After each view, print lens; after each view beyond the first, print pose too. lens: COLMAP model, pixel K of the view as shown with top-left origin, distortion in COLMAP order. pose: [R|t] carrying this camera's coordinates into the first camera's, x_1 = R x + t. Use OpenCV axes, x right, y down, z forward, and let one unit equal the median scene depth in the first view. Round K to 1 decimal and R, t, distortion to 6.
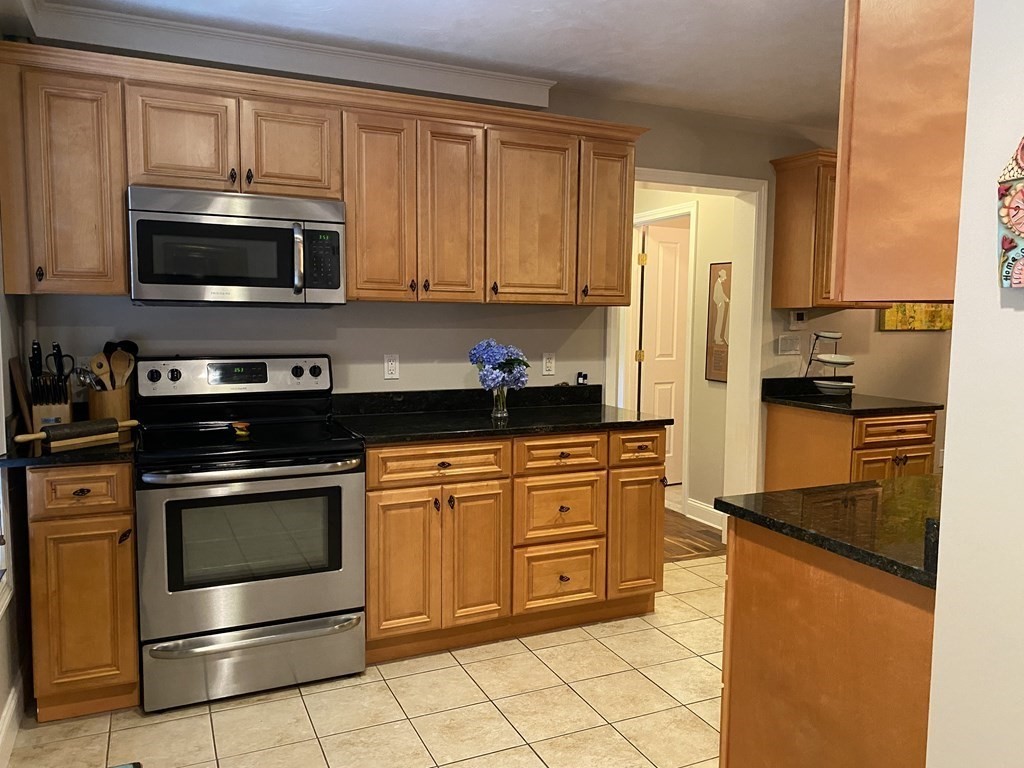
lens RADIAL K [[789.0, 0, 512.8], [0, 789.0, 383.1], [0, 0, 1]] dist [0.049867, -0.043908]
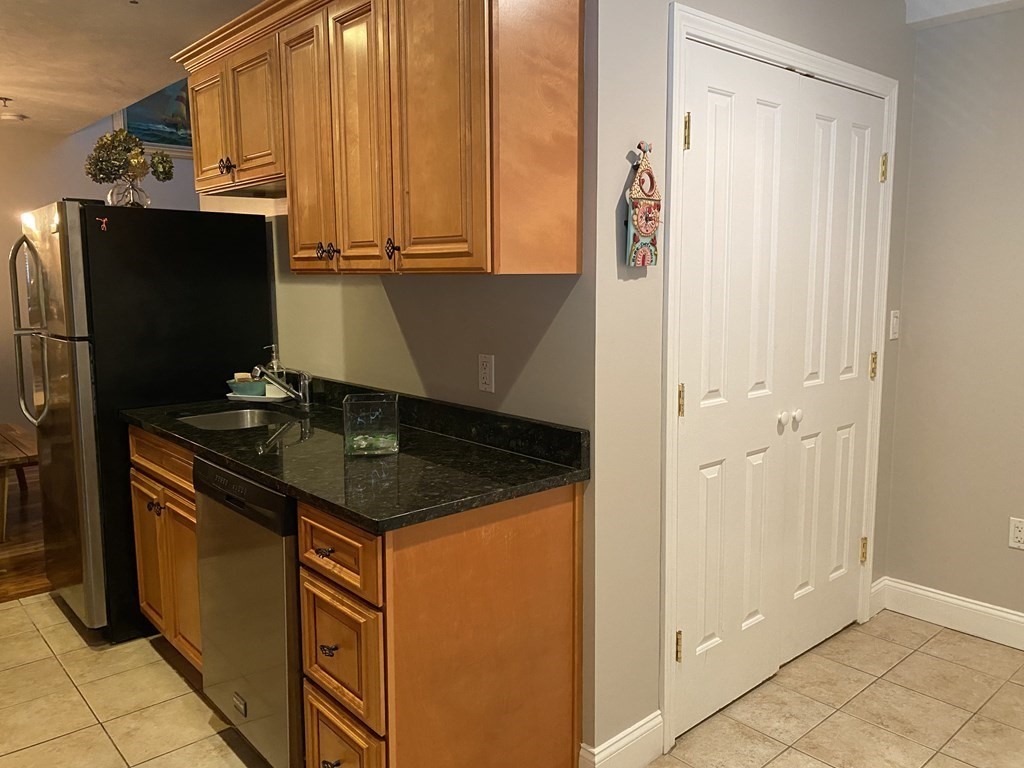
lens RADIAL K [[789.0, 0, 512.5], [0, 789.0, 380.8], [0, 0, 1]] dist [0.049867, -0.043908]
pose [[-0.295604, -0.133429, 0.945947, -0.822020], [0.084474, 0.982668, 0.165006, -0.176470], [-0.951569, 0.128684, -0.279209, 1.702795]]
